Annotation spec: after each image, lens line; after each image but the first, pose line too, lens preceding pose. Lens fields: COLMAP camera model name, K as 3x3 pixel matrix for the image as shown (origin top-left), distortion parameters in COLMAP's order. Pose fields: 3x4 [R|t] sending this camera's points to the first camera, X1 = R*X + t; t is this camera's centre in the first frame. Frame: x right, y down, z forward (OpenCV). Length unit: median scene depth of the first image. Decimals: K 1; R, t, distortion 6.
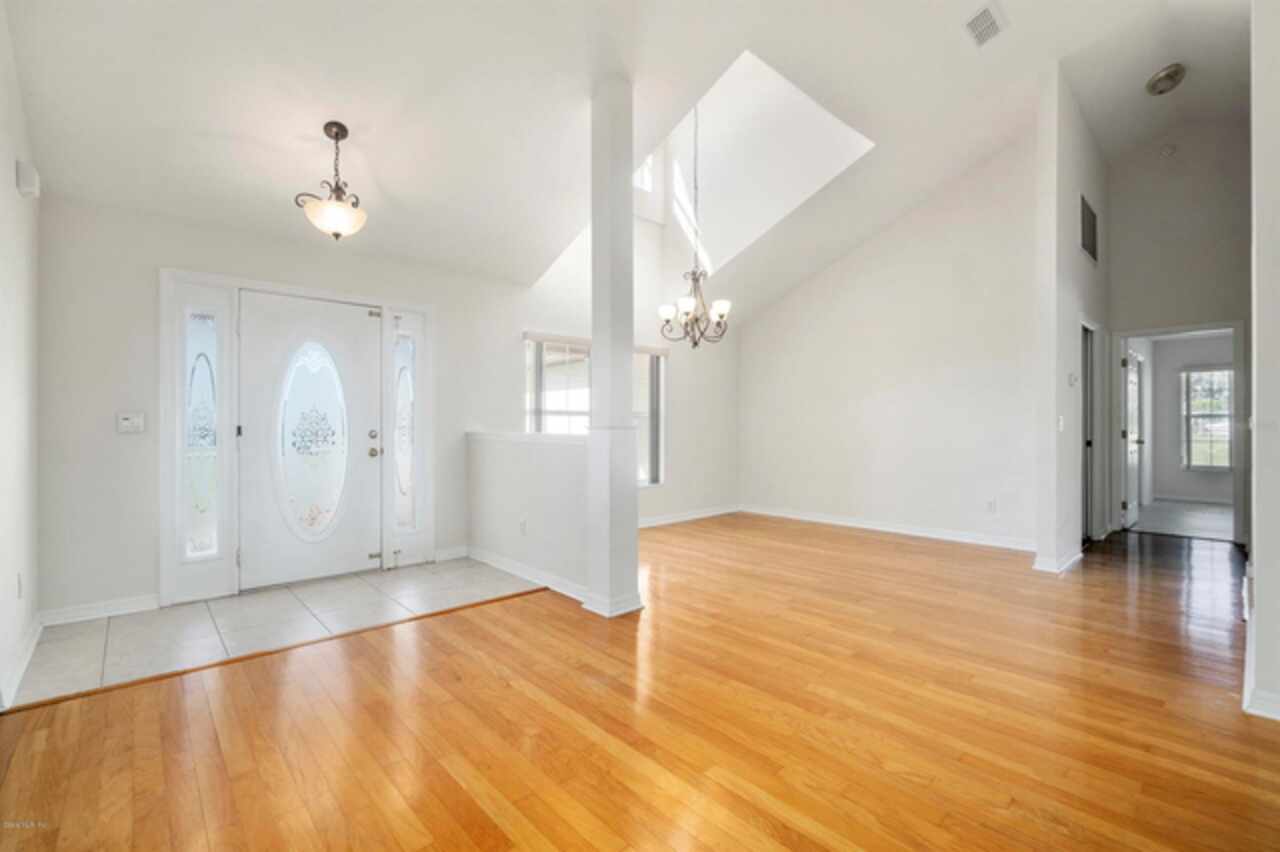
lens RADIAL K [[563.9, 0, 635.7], [0, 563.9, 424.9], [0, 0, 1]] dist [0.000238, -0.006444]
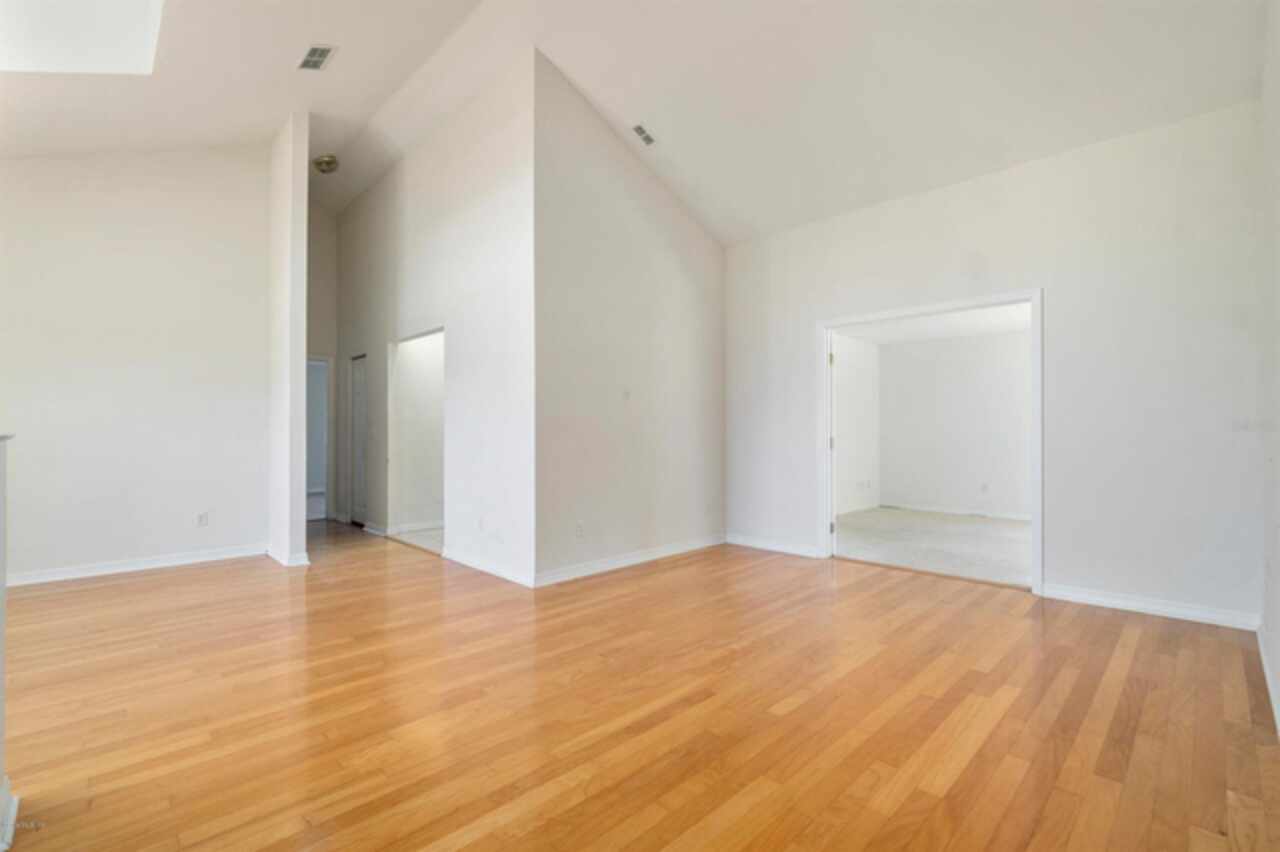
lens RADIAL K [[563.9, 0, 635.7], [0, 563.9, 424.9], [0, 0, 1]] dist [0.000238, -0.006444]
pose [[-0.039335, 0.008978, 0.999186, -0.465755], [-0.000580, 0.999959, -0.009008, -0.007216], [-0.999226, -0.000934, -0.039328, 0.429031]]
